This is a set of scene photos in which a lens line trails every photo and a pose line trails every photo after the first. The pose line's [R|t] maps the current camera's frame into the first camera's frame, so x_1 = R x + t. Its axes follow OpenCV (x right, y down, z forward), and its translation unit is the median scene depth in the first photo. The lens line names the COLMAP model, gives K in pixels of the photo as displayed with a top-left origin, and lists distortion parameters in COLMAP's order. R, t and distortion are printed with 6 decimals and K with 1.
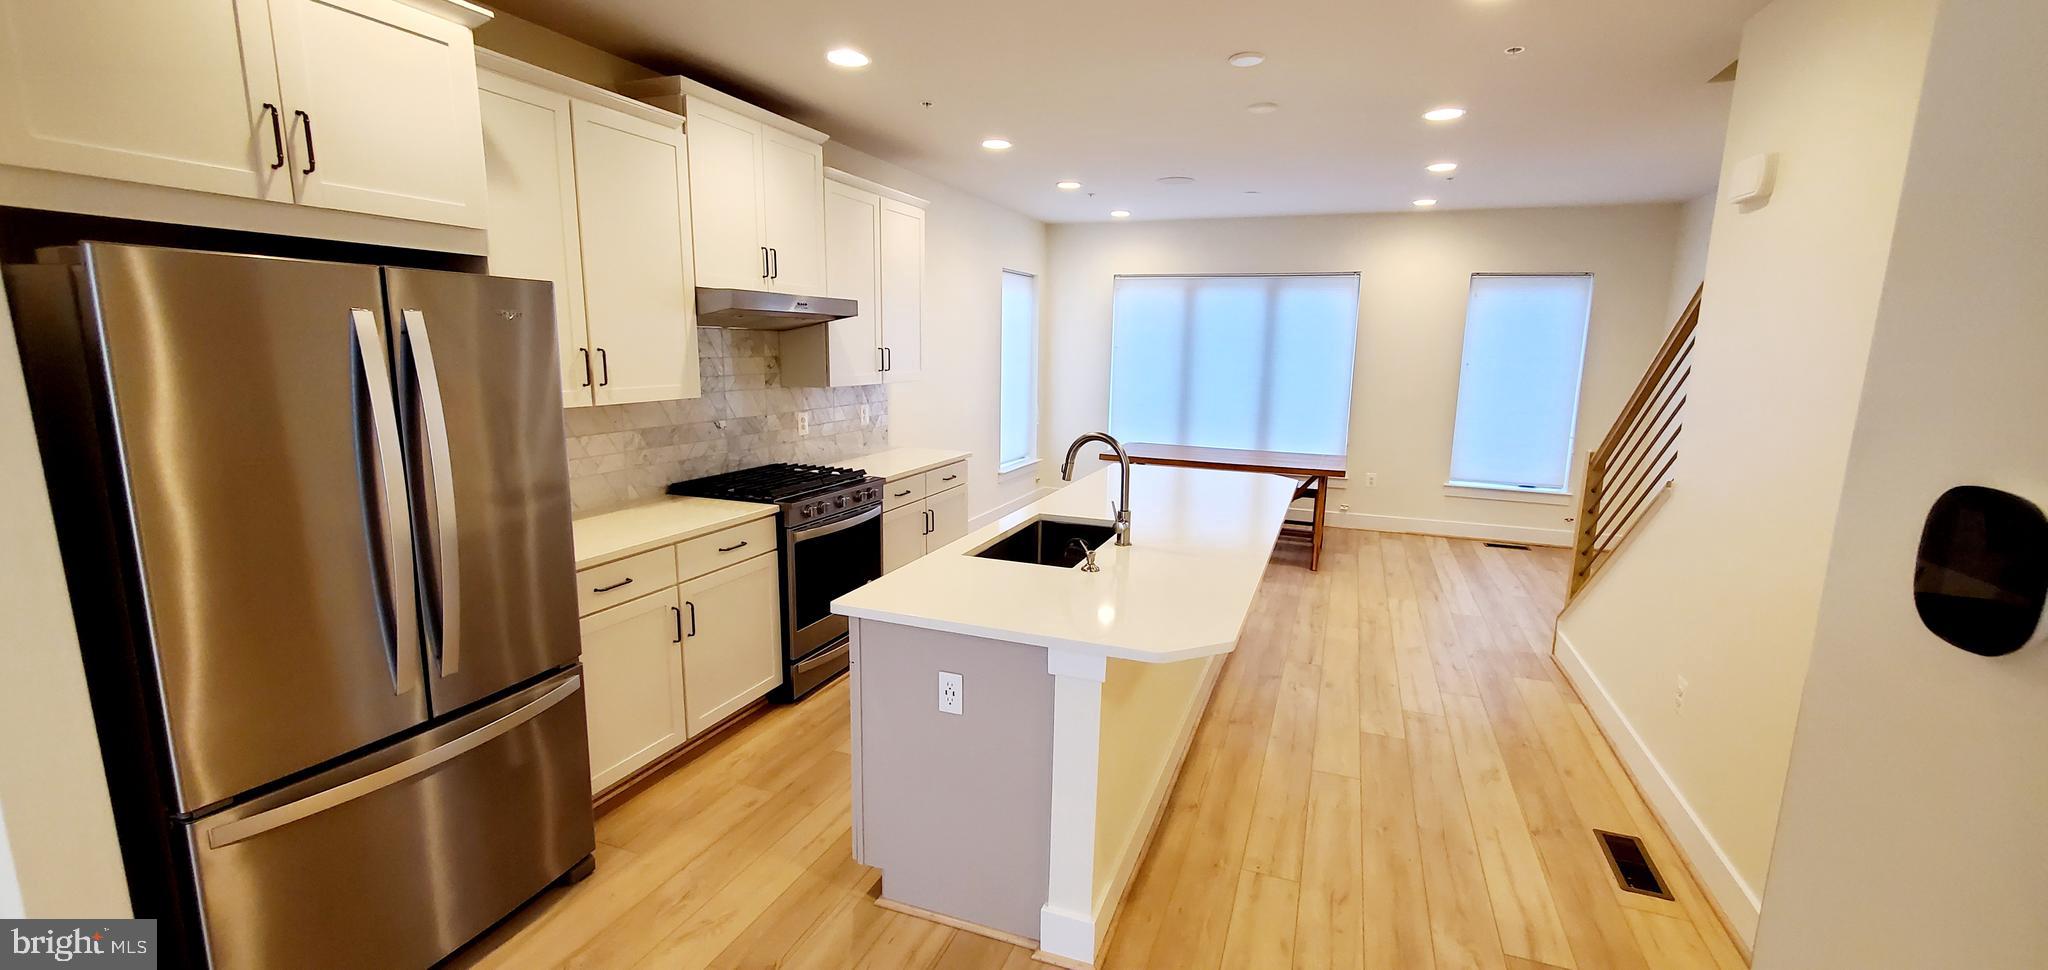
lens RADIAL K [[820.6, 0, 1049.1], [0, 820.6, 485.4], [0, 0, 1]] dist [-0.000489, -0.000390]
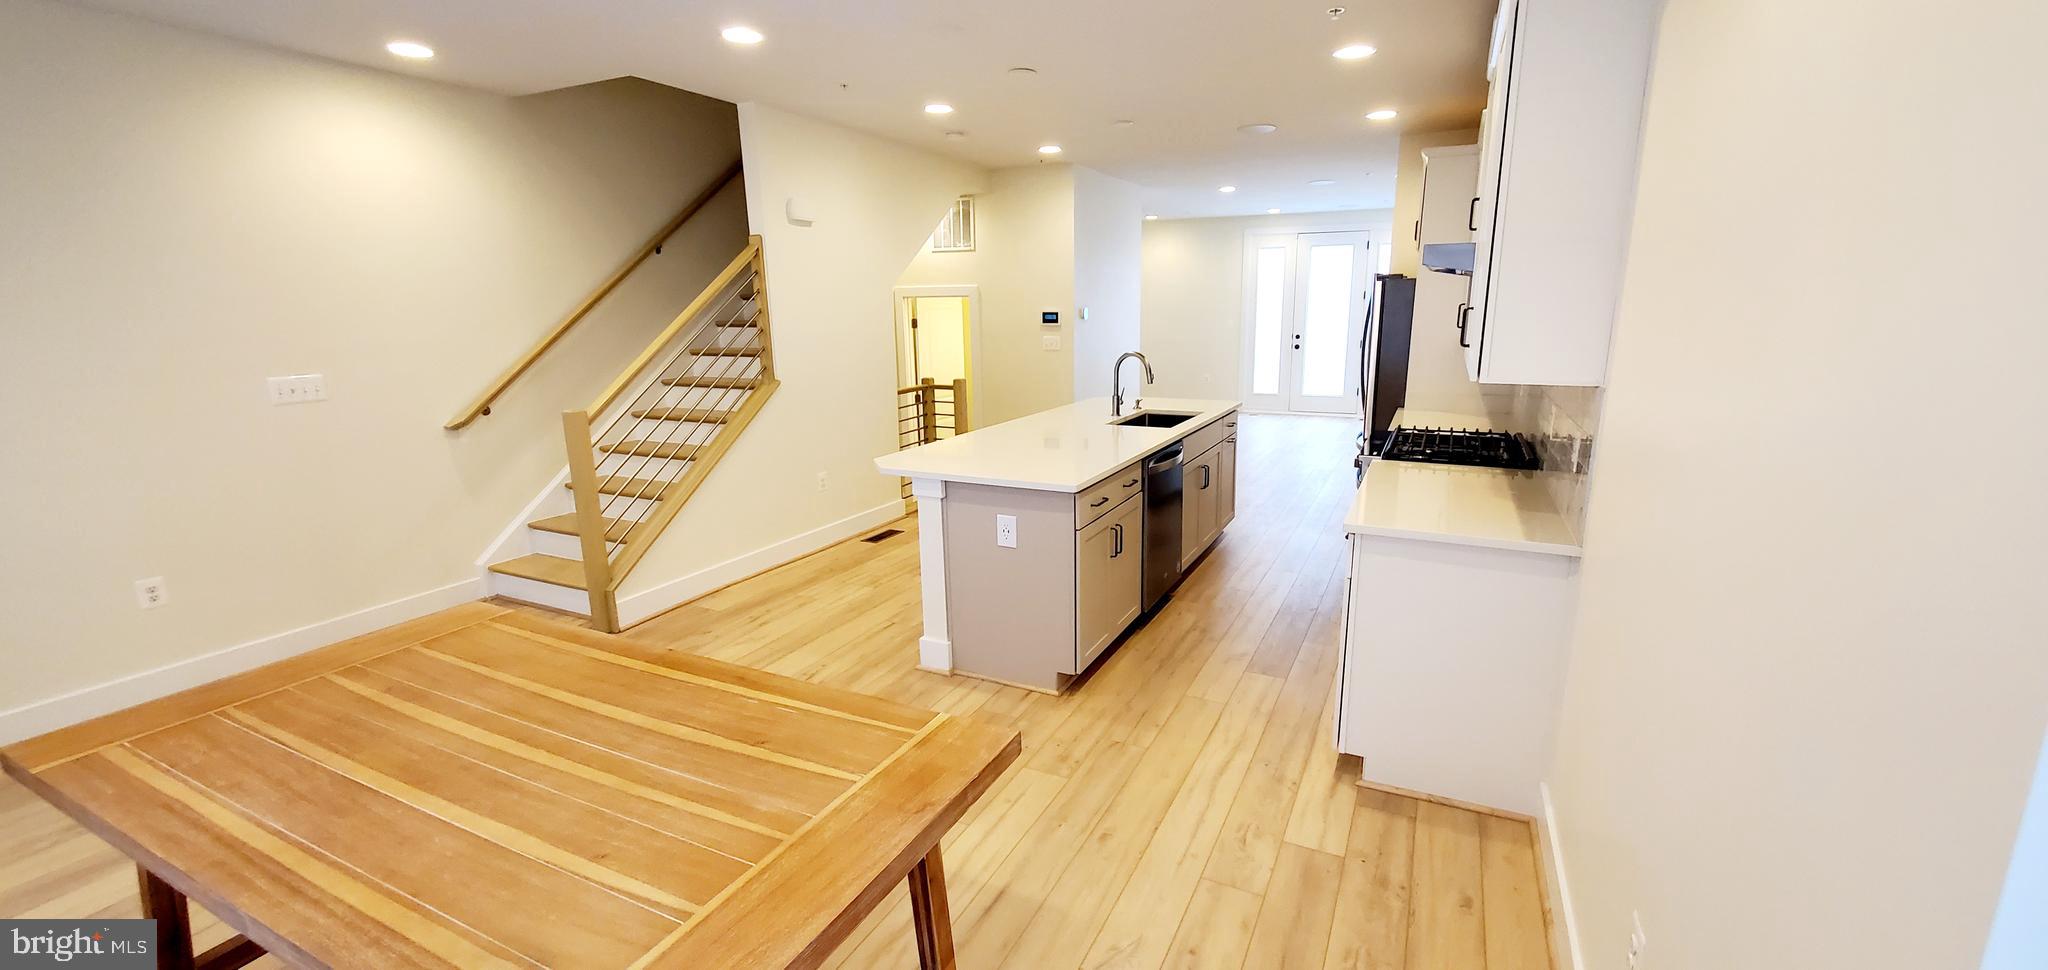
lens RADIAL K [[820.6, 0, 1049.1], [0, 820.6, 485.4], [0, 0, 1]] dist [-0.000489, -0.000390]
pose [[-0.995752, -0.027090, 0.088005, 0.042413], [0.009018, 0.922459, 0.385991, -0.280807], [-0.091637, 0.385144, -0.918295, 1.616895]]
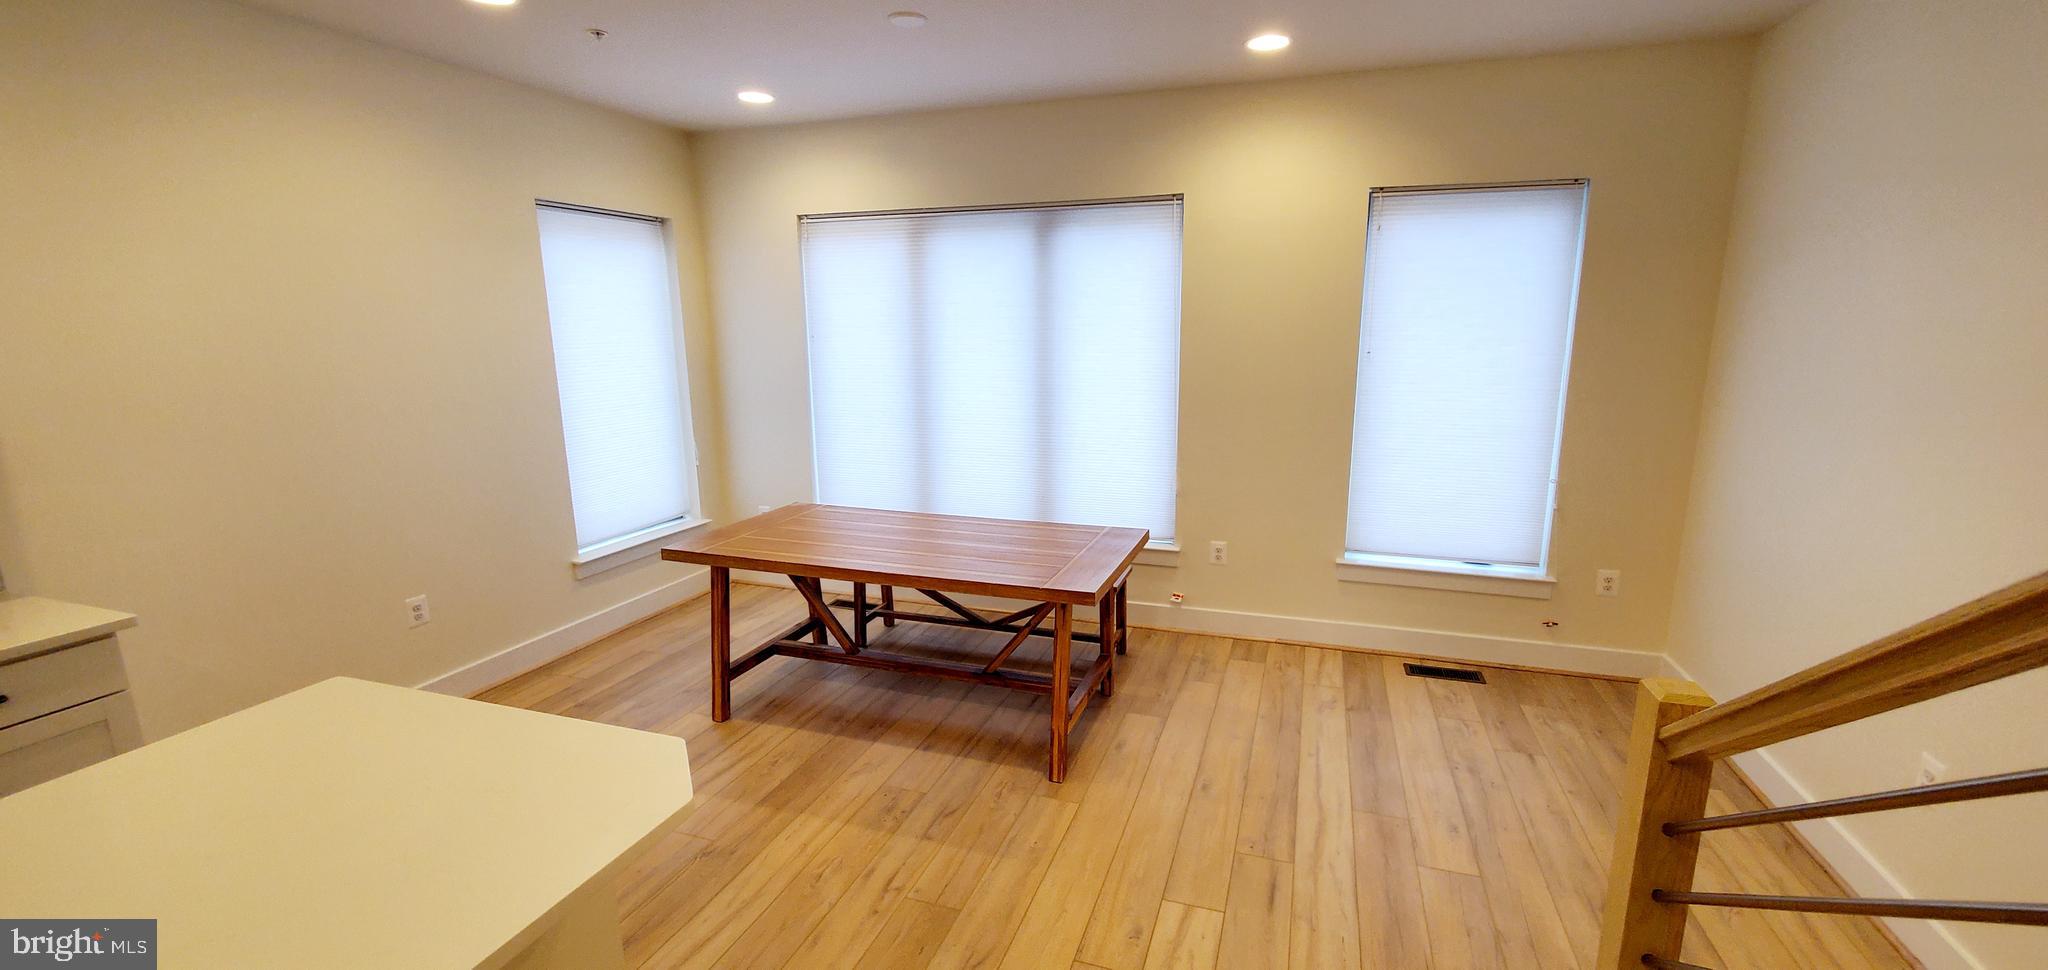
lens RADIAL K [[820.6, 0, 1049.1], [0, 820.6, 485.4], [0, 0, 1]] dist [-0.000489, -0.000390]
pose [[0.999020, -0.031259, 0.031322, 0.388020], [0.030391, 0.999151, 0.027820, -0.114305], [-0.032165, -0.026841, 0.999122, 0.634449]]
